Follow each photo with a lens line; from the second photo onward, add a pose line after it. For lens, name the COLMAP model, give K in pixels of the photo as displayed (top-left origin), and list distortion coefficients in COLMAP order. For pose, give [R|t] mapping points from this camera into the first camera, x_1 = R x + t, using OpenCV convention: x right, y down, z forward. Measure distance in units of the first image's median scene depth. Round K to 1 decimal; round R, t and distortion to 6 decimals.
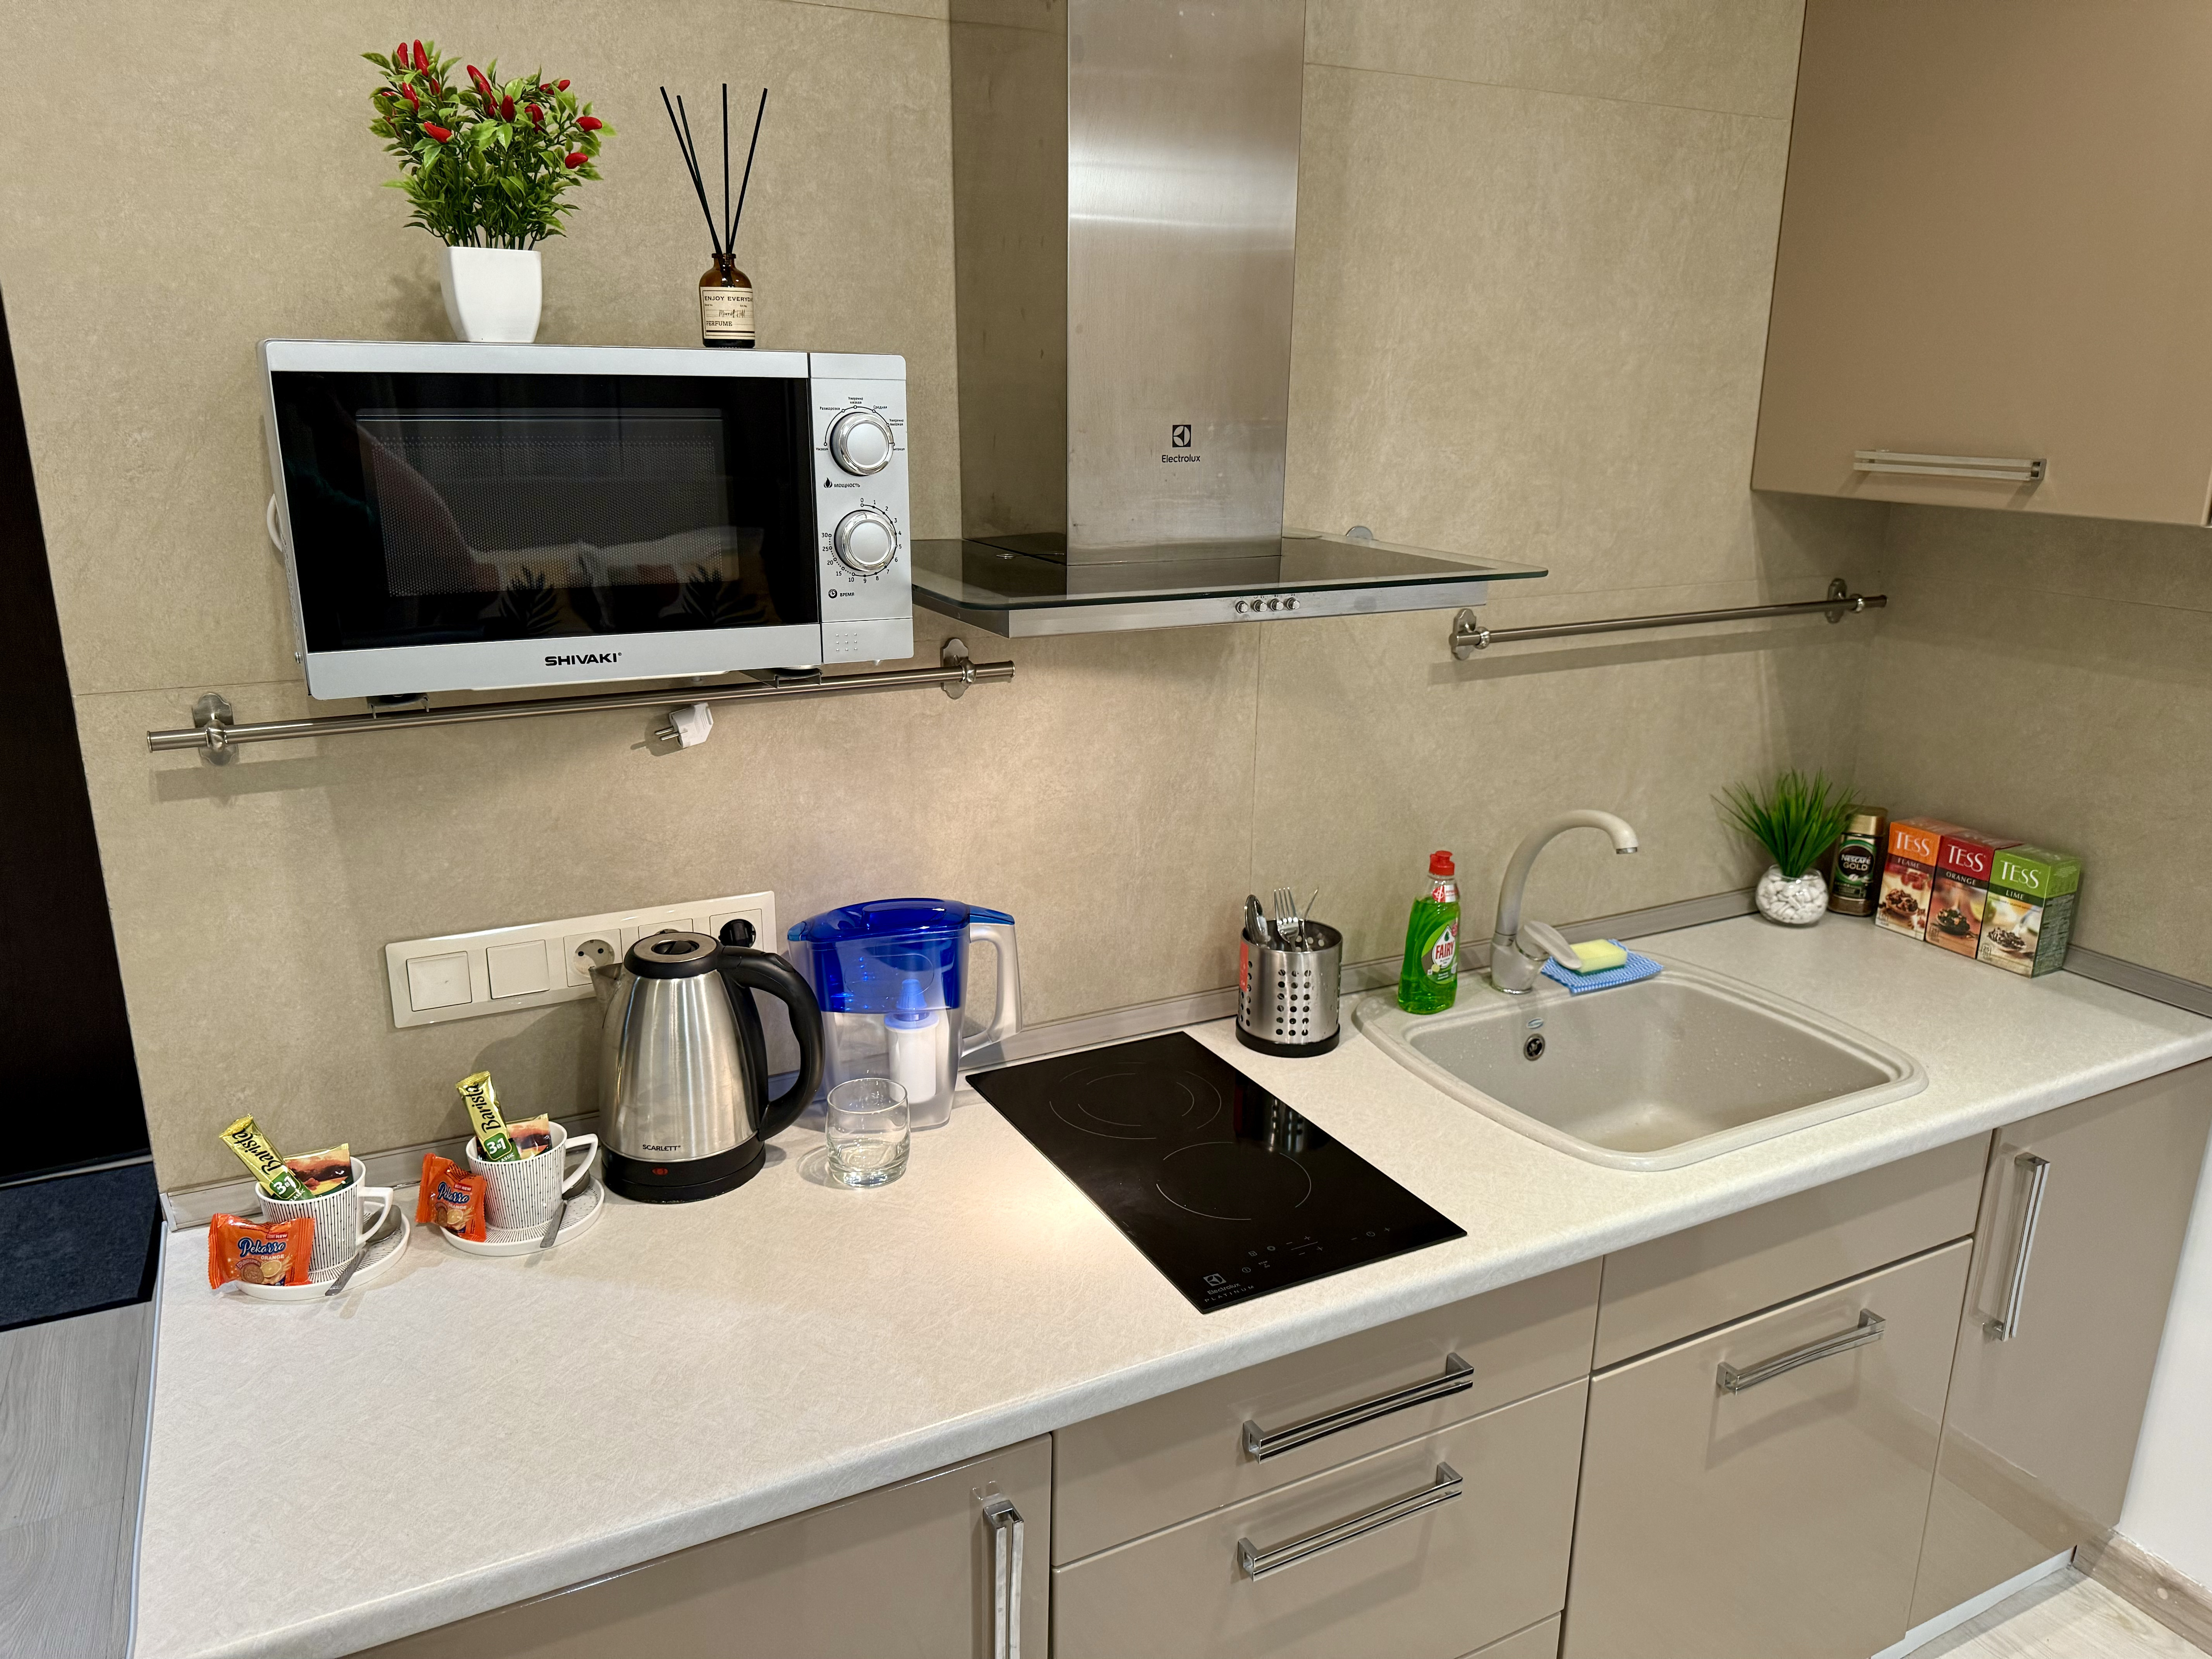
lens RADIAL K [[1550.1, 0, 1115.5], [0, 1550.1, 835.9], [0, 0, 1]] dist [0.078819, -0.094313]
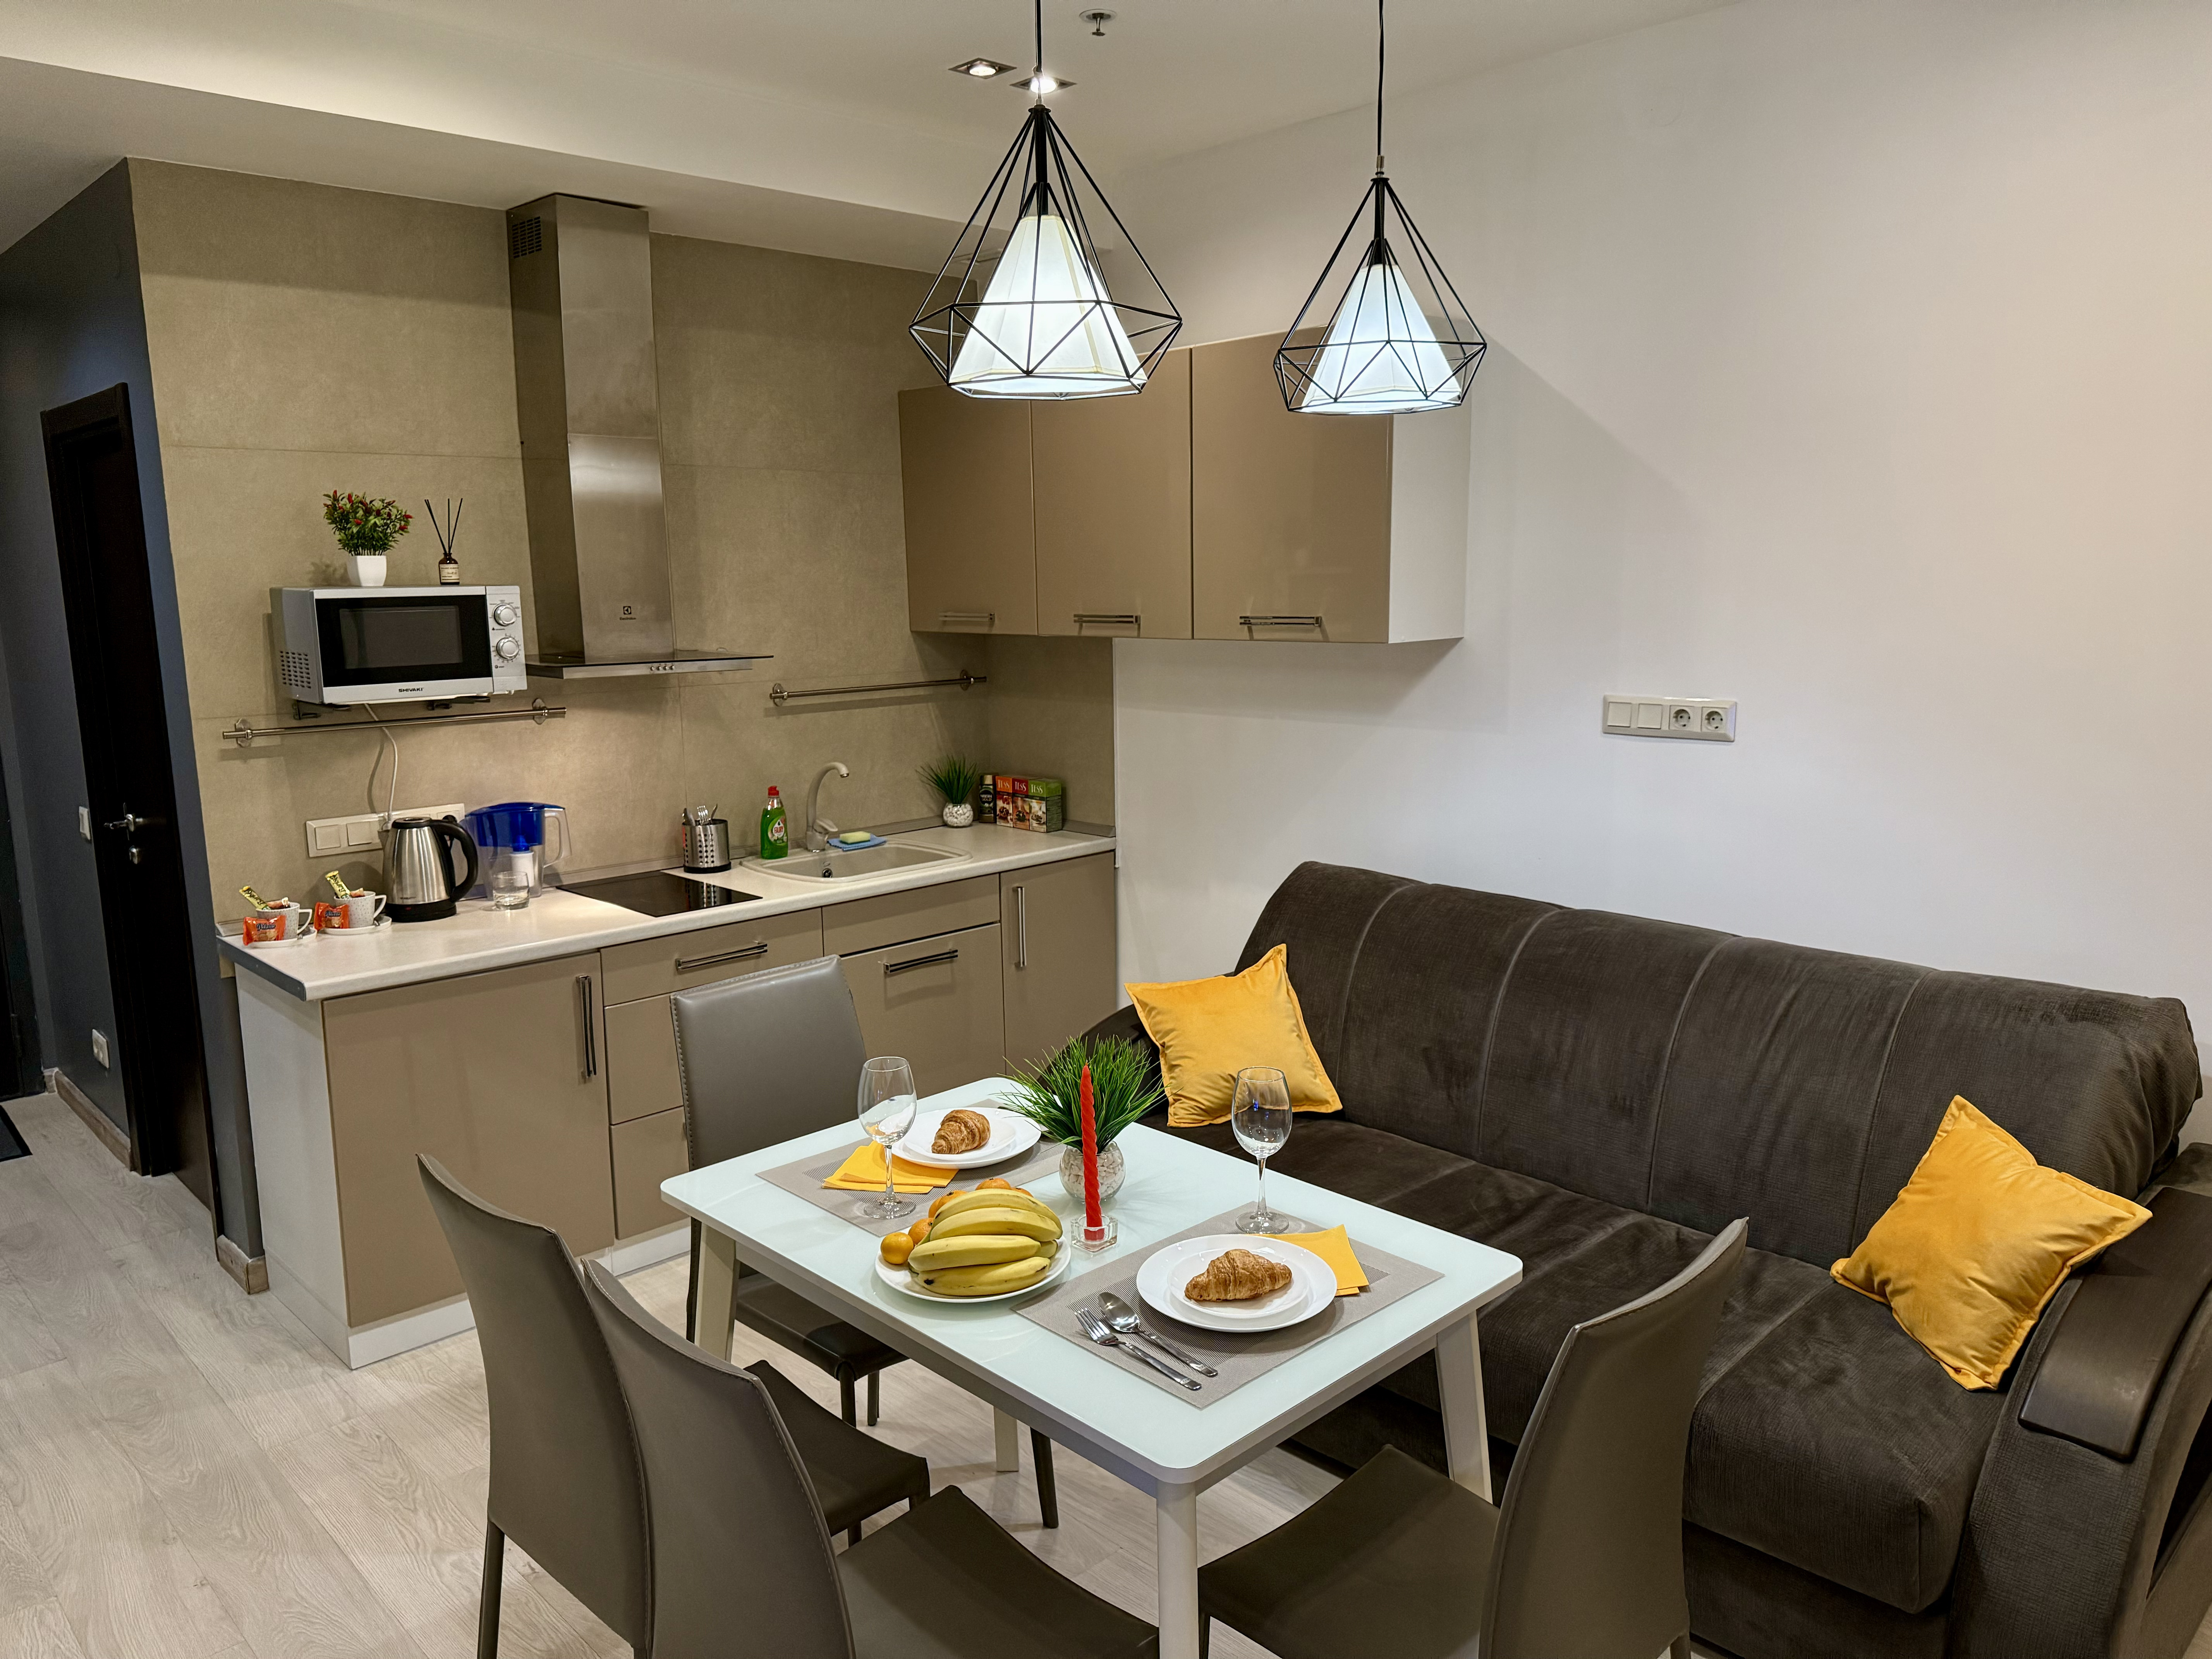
lens RADIAL K [[1550.1, 0, 1103.4], [0, 1550.1, 840.6], [0, 0, 1]] dist [0.078819, -0.094313]
pose [[0.962139, -0.073870, 0.262360, 0.089257], [0.102753, 0.989856, -0.098116, 0.446645], [-0.252451, 0.121360, 0.959969, -1.609349]]
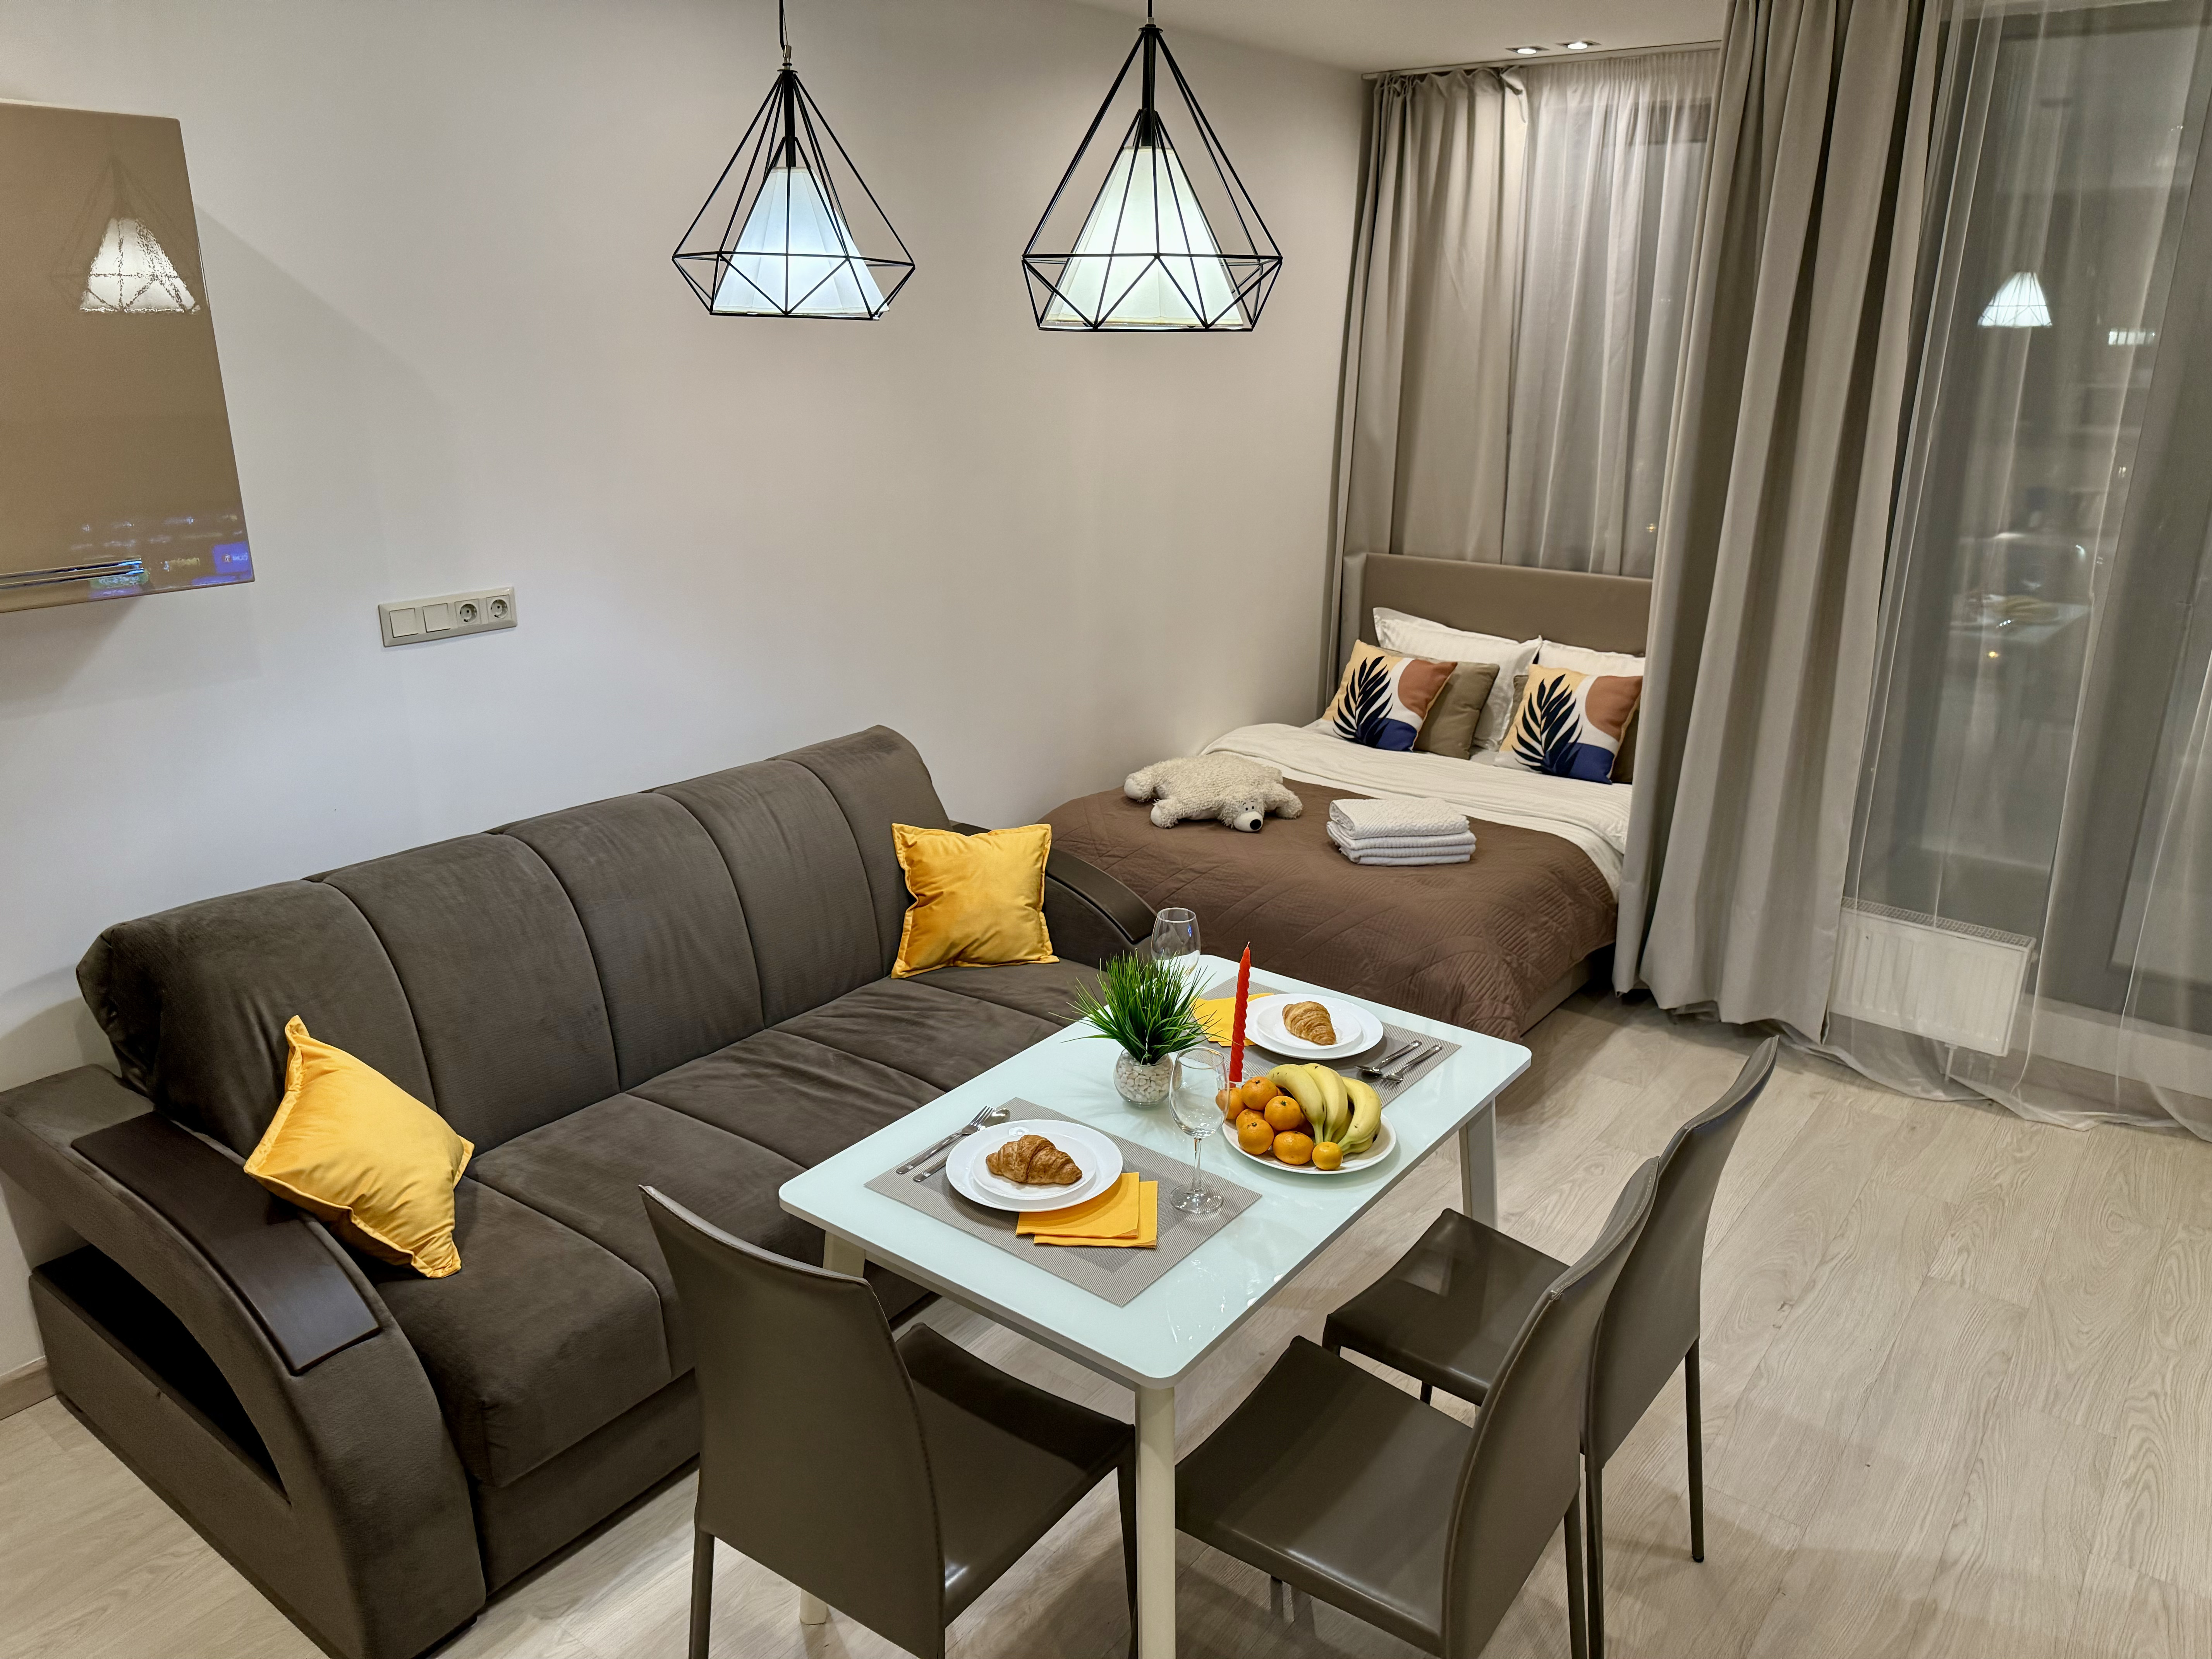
lens RADIAL K [[1550.1, 0, 1110.5], [0, 1550.1, 838.2], [0, 0, 1]] dist [0.078819, -0.094313]
pose [[-0.416892, -0.299915, 0.858051, -0.805934], [0.244513, 0.872197, 0.423658, -0.263898], [-0.875451, 0.386424, -0.290279, 0.209536]]
